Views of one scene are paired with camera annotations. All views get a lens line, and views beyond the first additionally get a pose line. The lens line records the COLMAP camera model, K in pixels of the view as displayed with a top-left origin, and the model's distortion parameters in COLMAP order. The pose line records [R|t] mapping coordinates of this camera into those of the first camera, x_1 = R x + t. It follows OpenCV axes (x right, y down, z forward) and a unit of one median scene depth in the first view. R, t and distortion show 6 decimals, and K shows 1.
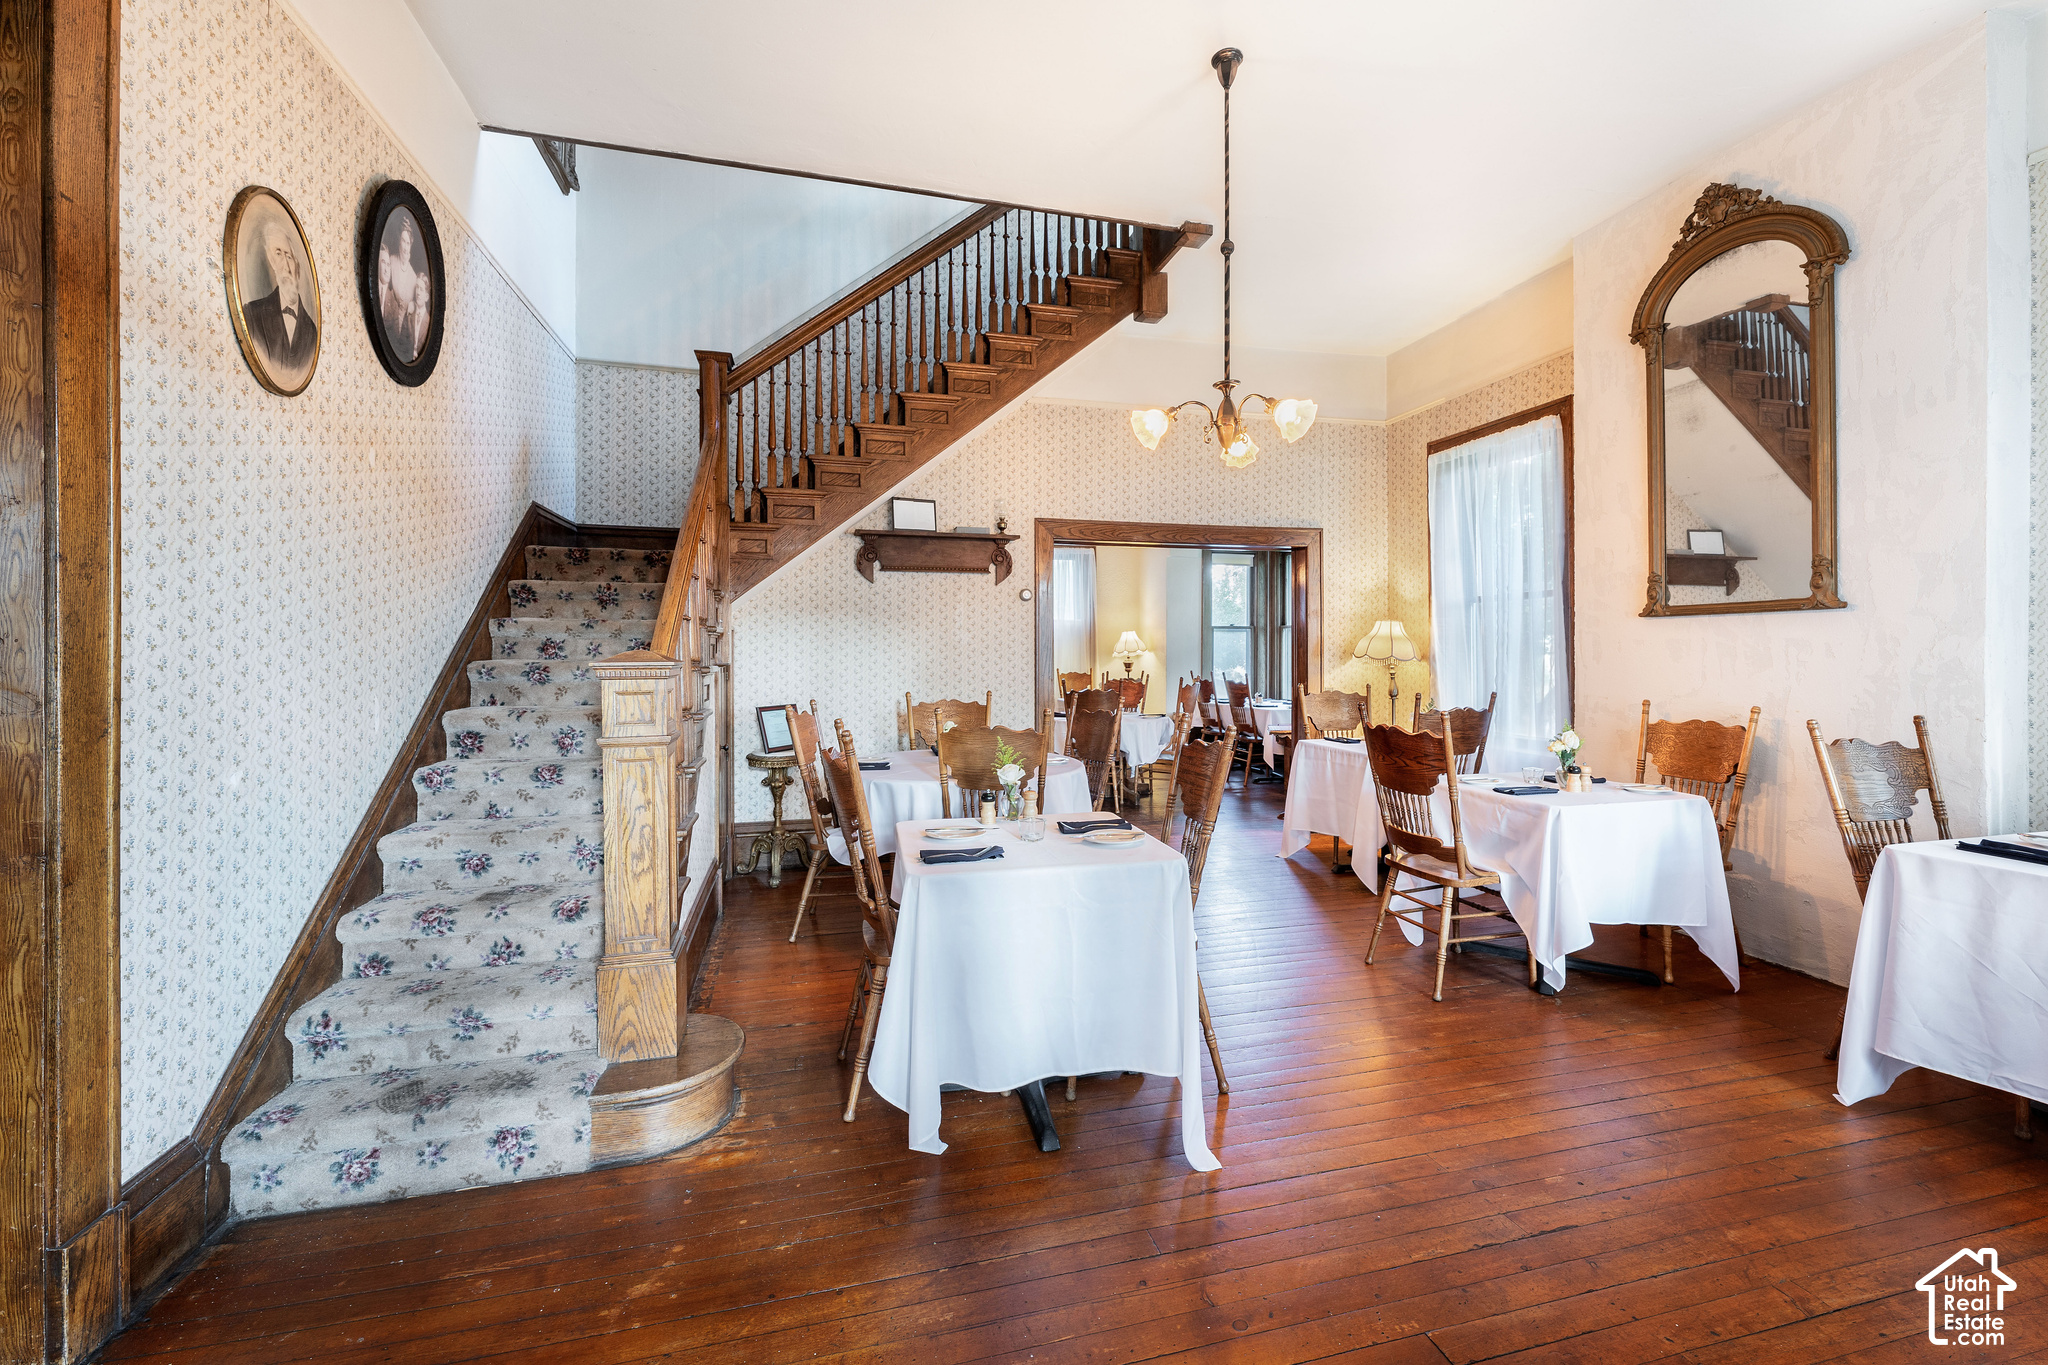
lens RADIAL K [[850.5, 0, 1031.8], [0, 850.5, 647.9], [0, 0, 1]] dist [-0.000895, 0.000008]
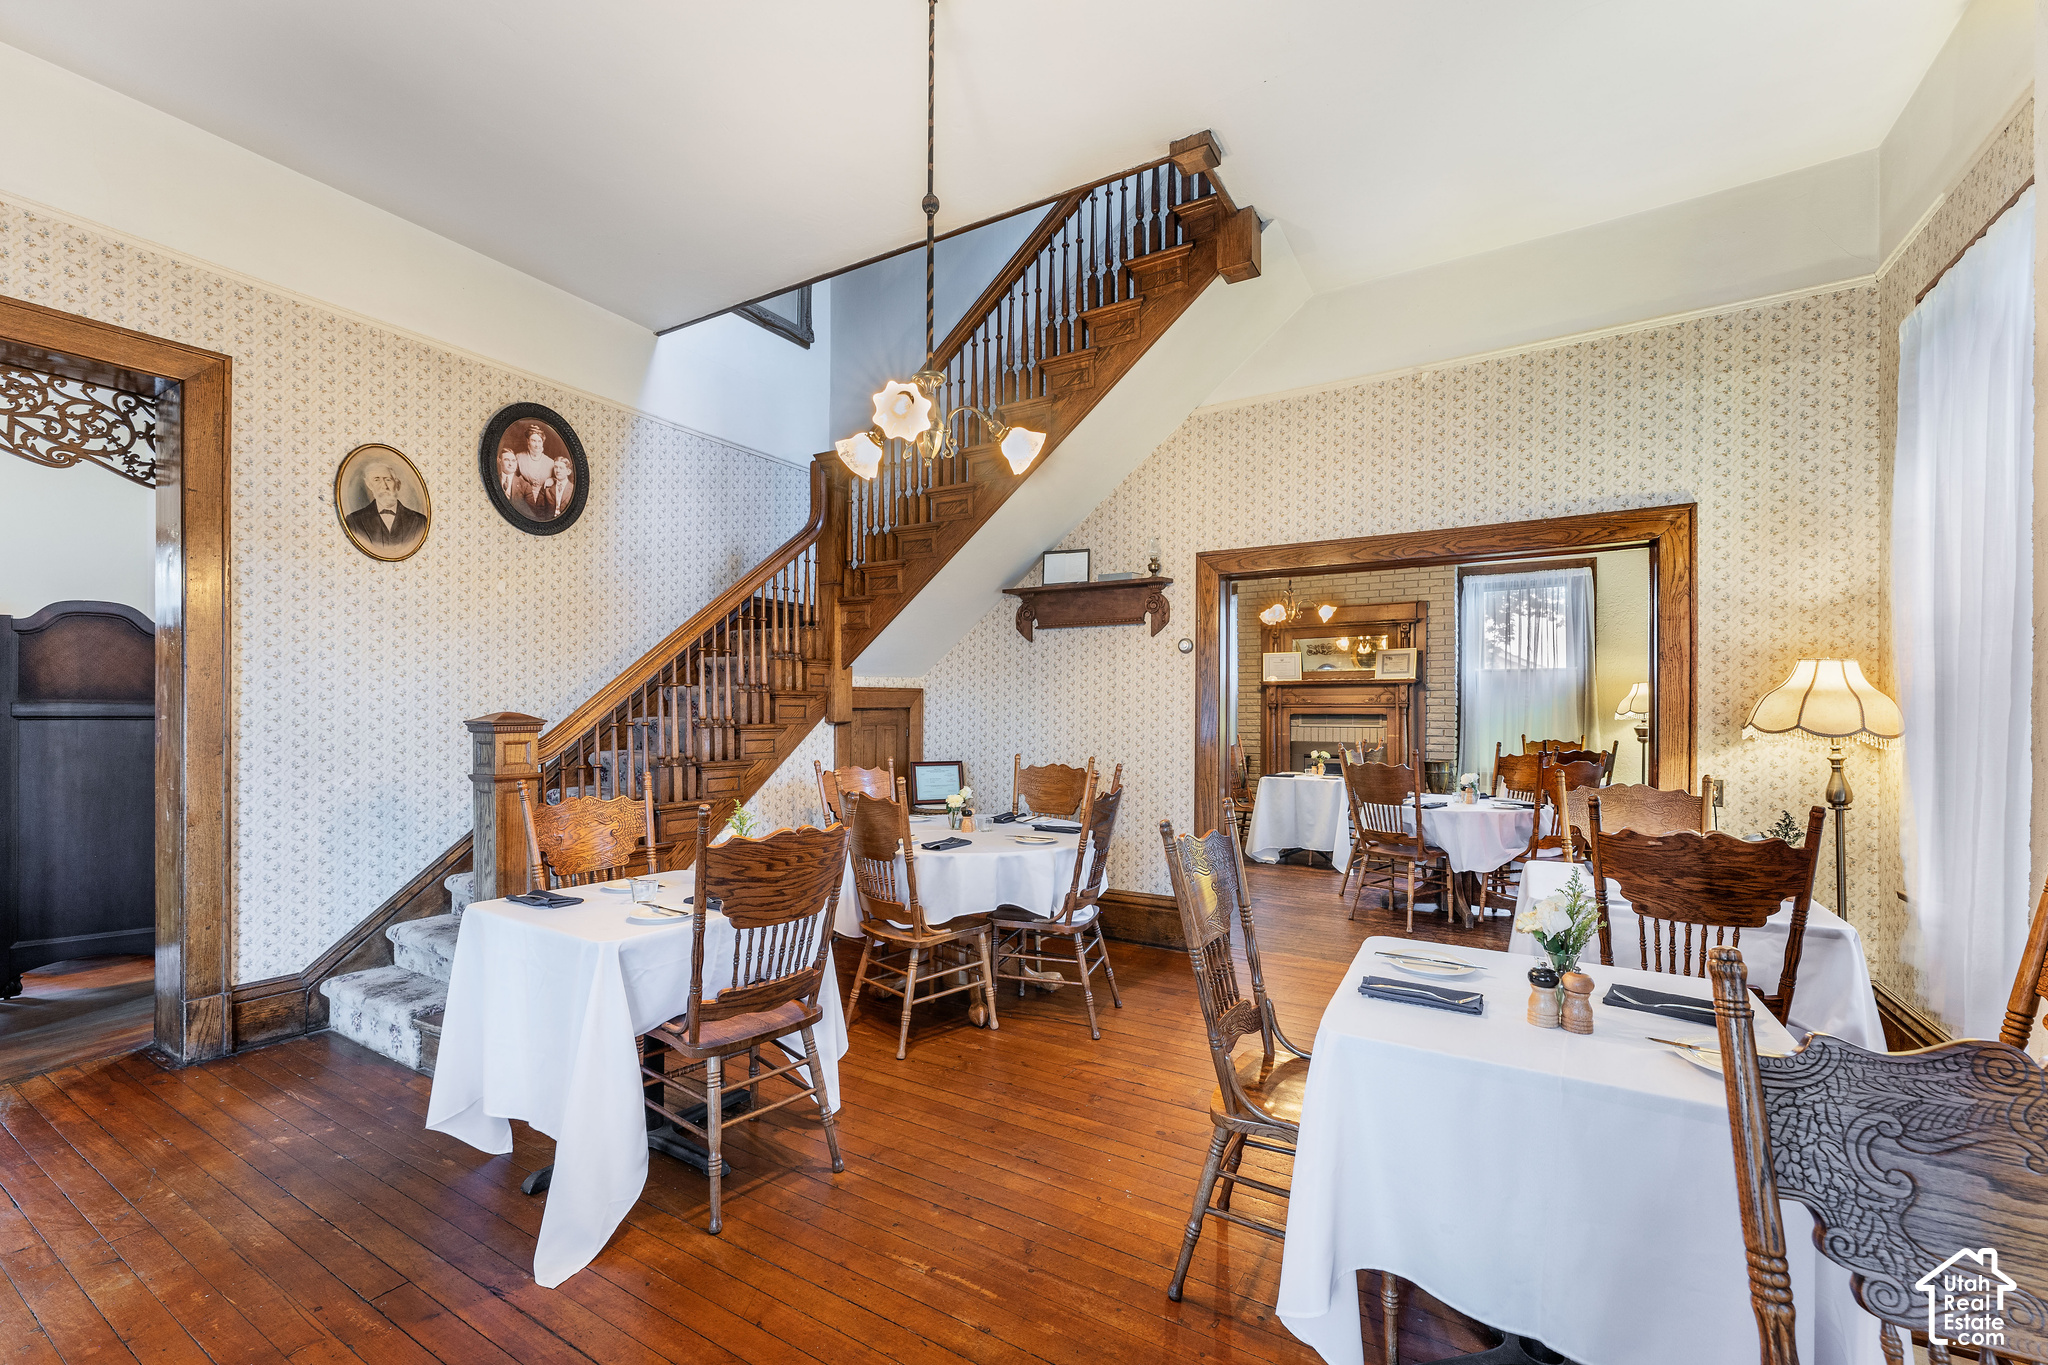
lens RADIAL K [[850.5, 0, 995.2], [0, 850.5, 709.3], [0, 0, 1]] dist [-0.000895, 0.000008]
pose [[0.686545, 0.004471, -0.727074, 0.621982], [-0.000192, 0.999982, 0.005969, -0.005832], [0.727088, -0.003958, 0.686533, 0.370824]]
